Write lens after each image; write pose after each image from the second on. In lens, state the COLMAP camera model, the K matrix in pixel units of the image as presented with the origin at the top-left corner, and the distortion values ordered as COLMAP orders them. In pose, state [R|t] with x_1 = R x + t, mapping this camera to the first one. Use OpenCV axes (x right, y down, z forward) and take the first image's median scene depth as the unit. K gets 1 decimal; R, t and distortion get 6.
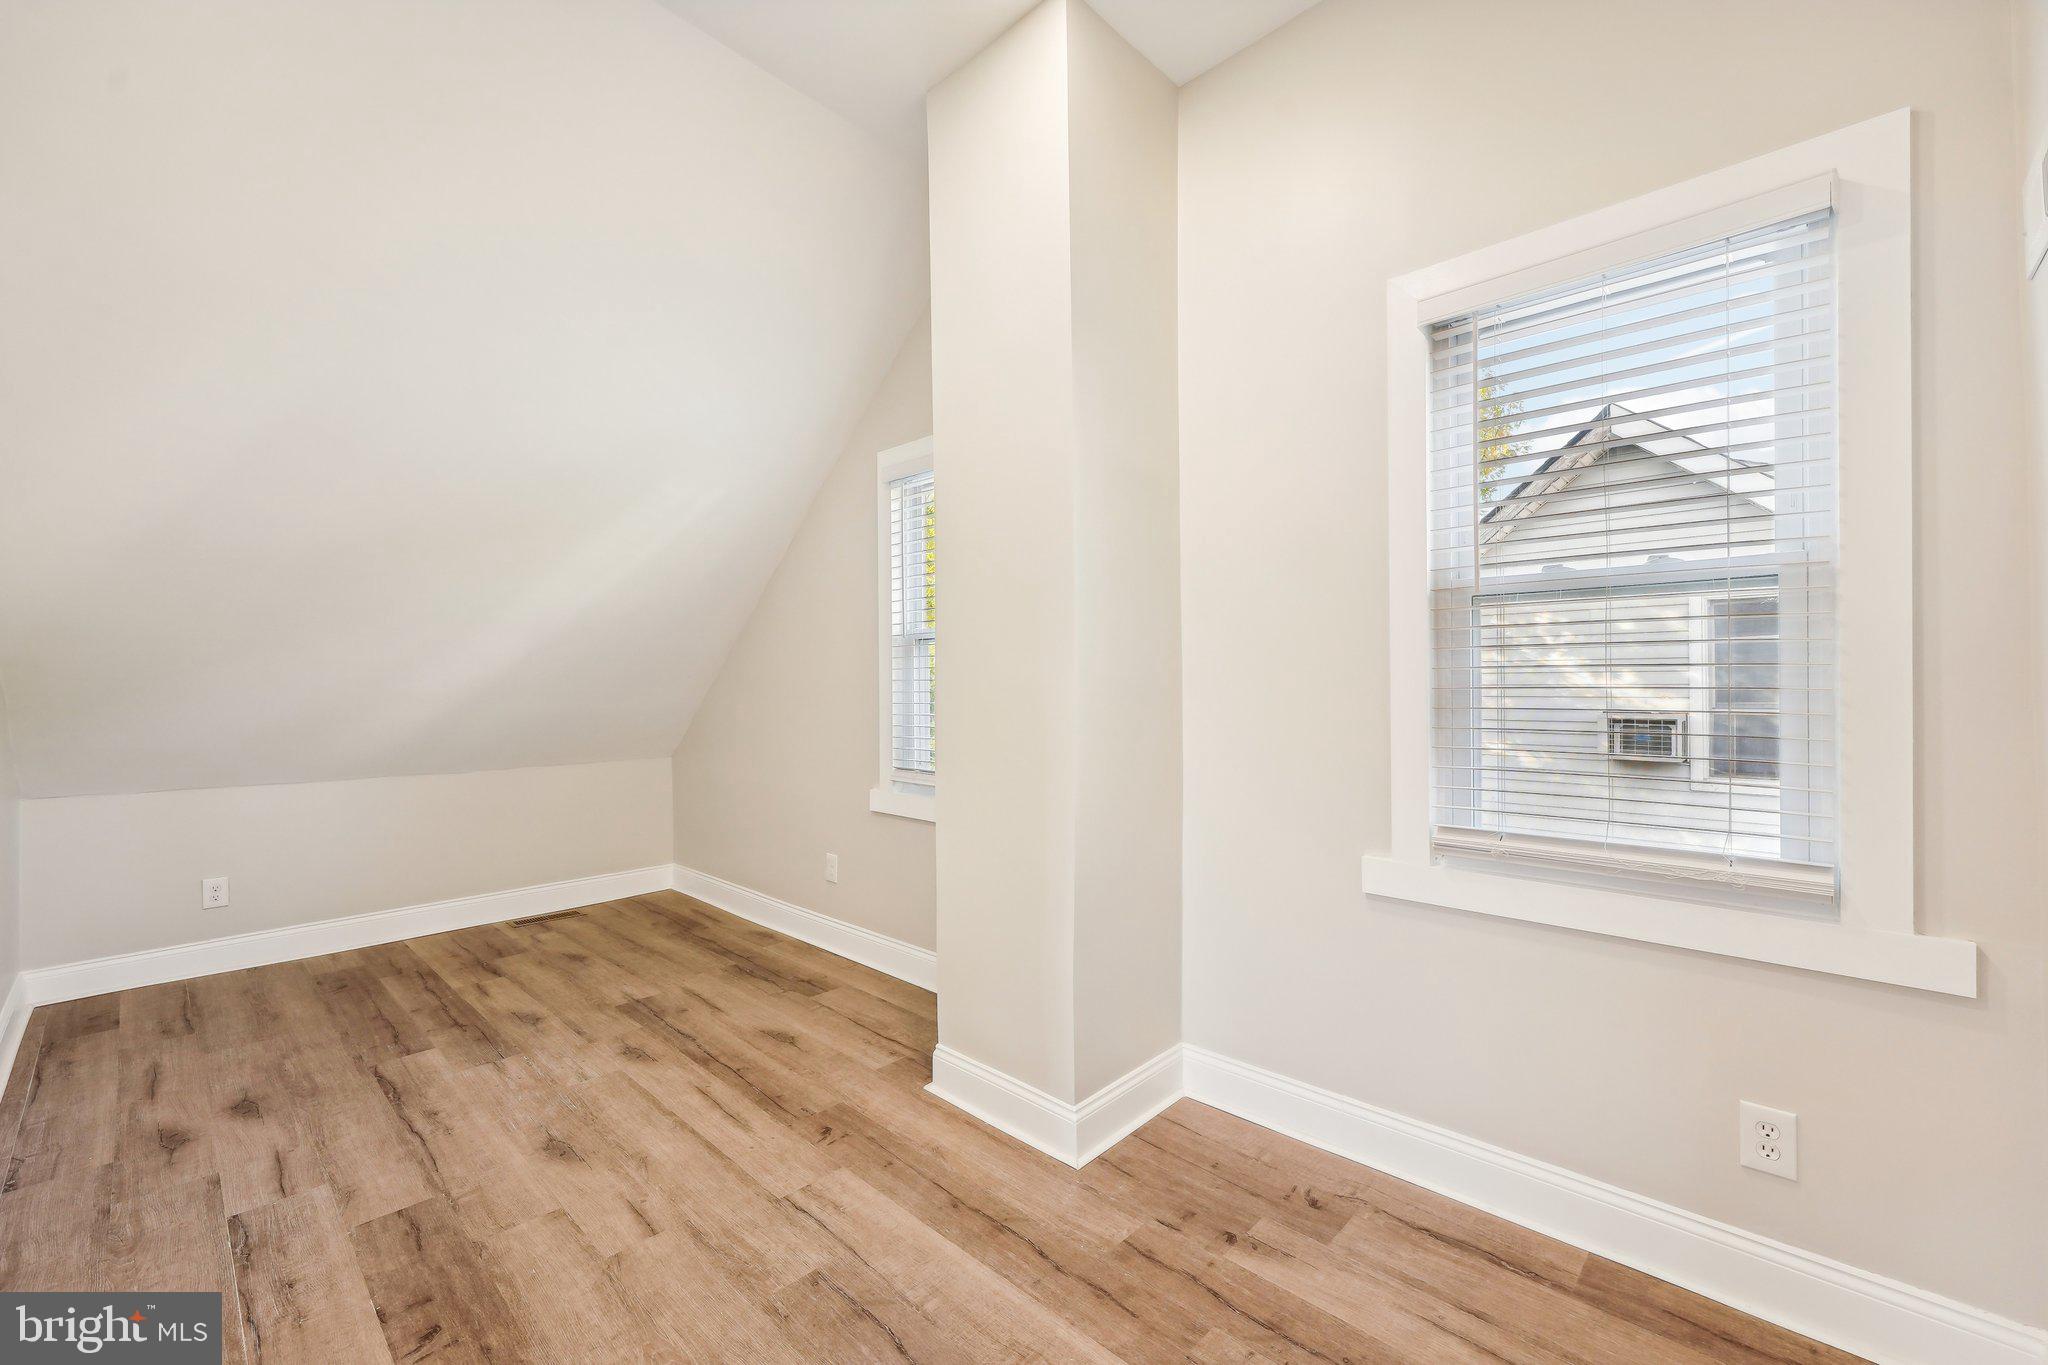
lens RADIAL K [[839.2, 0, 1062.0], [0, 839.2, 682.8], [0, 0, 1]] dist [0.000735, 0.000968]
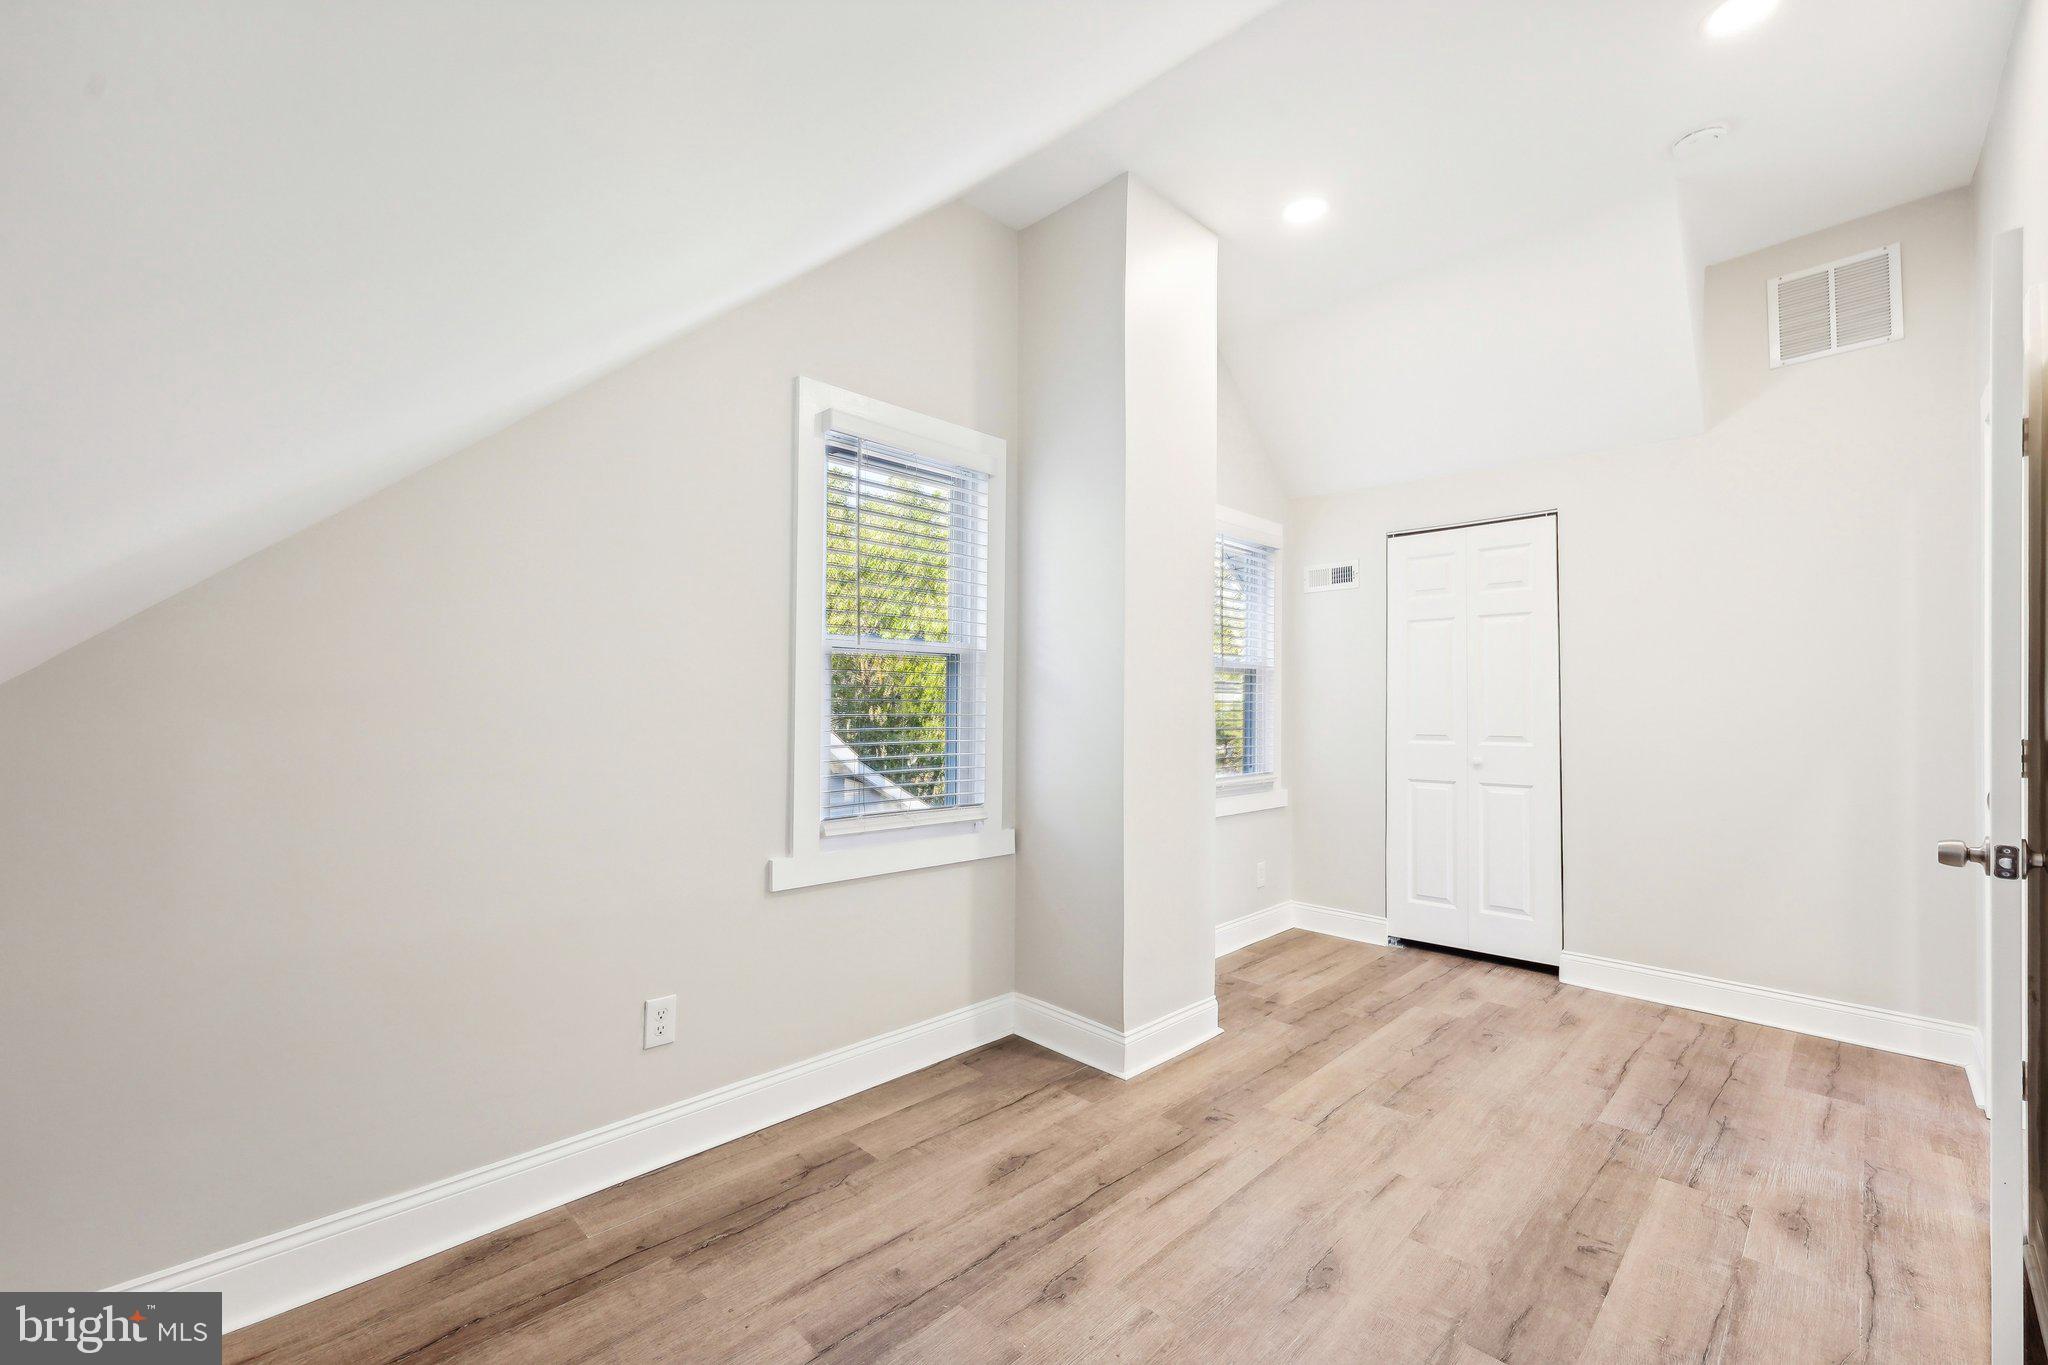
lens RADIAL K [[839.2, 0, 990.6], [0, 839.2, 689.9], [0, 0, 1]] dist [0.000735, 0.000968]
pose [[0.058399, 0.025266, 0.997974, -1.473056], [-0.004380, 0.999677, -0.025053, 0.017451], [-0.998284, -0.002908, 0.058491, 1.306027]]
